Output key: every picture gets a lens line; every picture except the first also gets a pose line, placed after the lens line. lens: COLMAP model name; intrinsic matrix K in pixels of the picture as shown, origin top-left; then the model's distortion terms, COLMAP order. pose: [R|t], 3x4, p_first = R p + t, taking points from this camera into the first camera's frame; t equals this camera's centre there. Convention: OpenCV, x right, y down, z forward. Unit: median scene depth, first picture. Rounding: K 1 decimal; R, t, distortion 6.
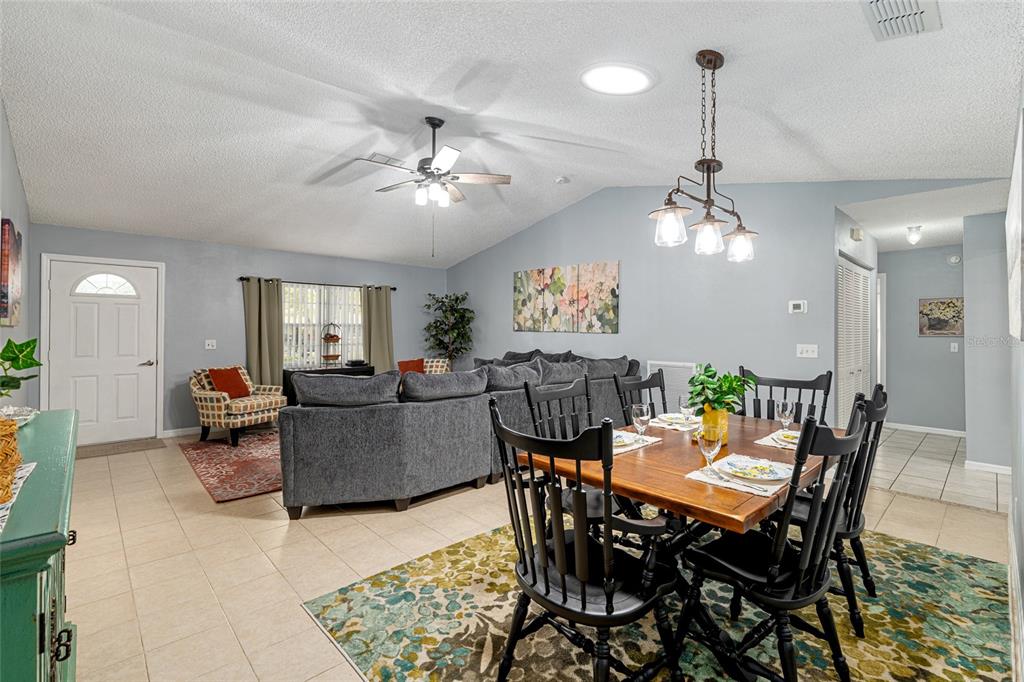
lens RADIAL K [[450.3, 0, 501.8], [0, 450.3, 326.2], [0, 0, 1]] dist [-0.001640, -0.000588]
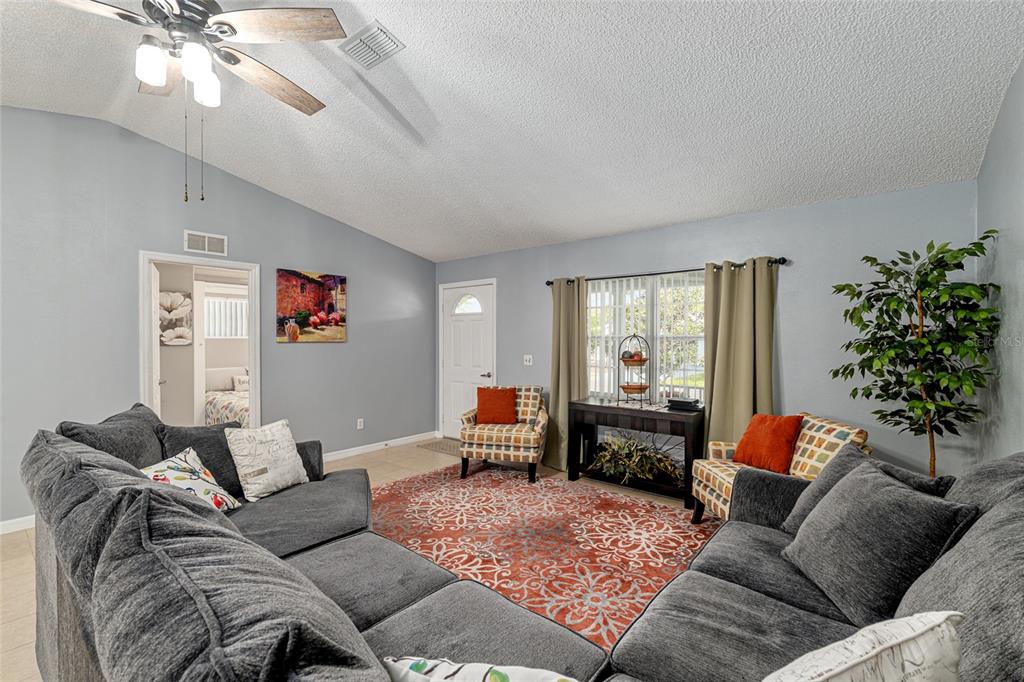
lens RADIAL K [[450.3, 0, 511.0], [0, 450.3, 342.8], [0, 0, 1]] dist [-0.001640, -0.000588]
pose [[0.139289, 0.010589, -0.990195, 0.269434], [0.007589, 0.999902, 0.011760, -0.005815], [0.990223, -0.009152, 0.139195, 0.903259]]
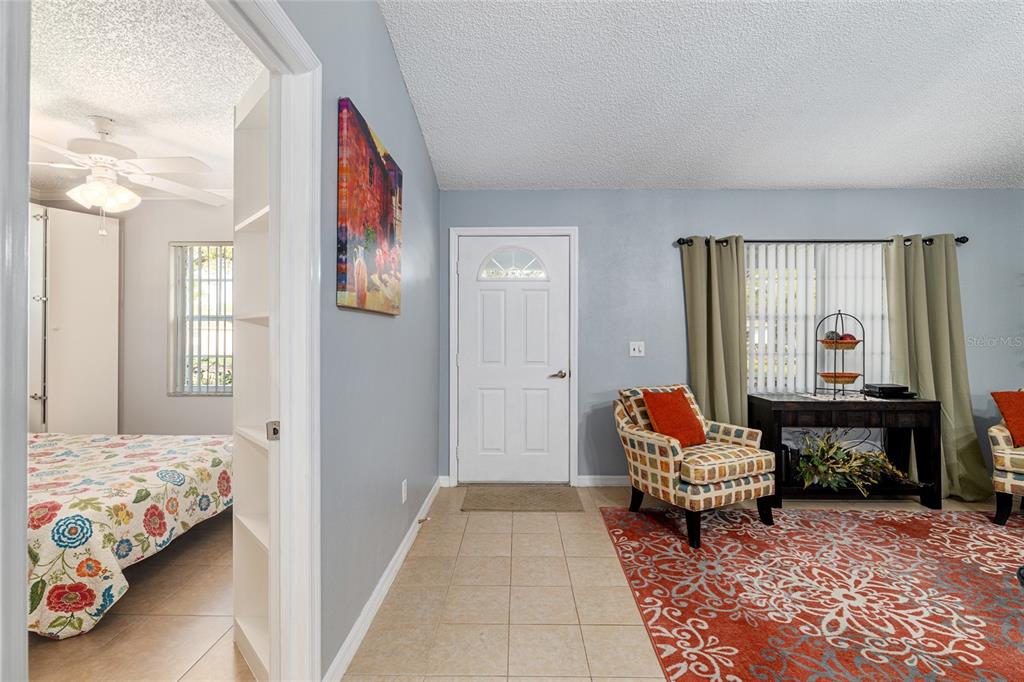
lens RADIAL K [[463.0, 0, 512.1], [0, 463.0, 332.0], [0, 0, 1]] dist [-0.004862, -0.000094]
pose [[0.725305, -0.006762, -0.688394, -0.348794], [0.007006, 0.999972, -0.002441, 0.018294], [0.688392, -0.003052, 0.725332, 0.433525]]
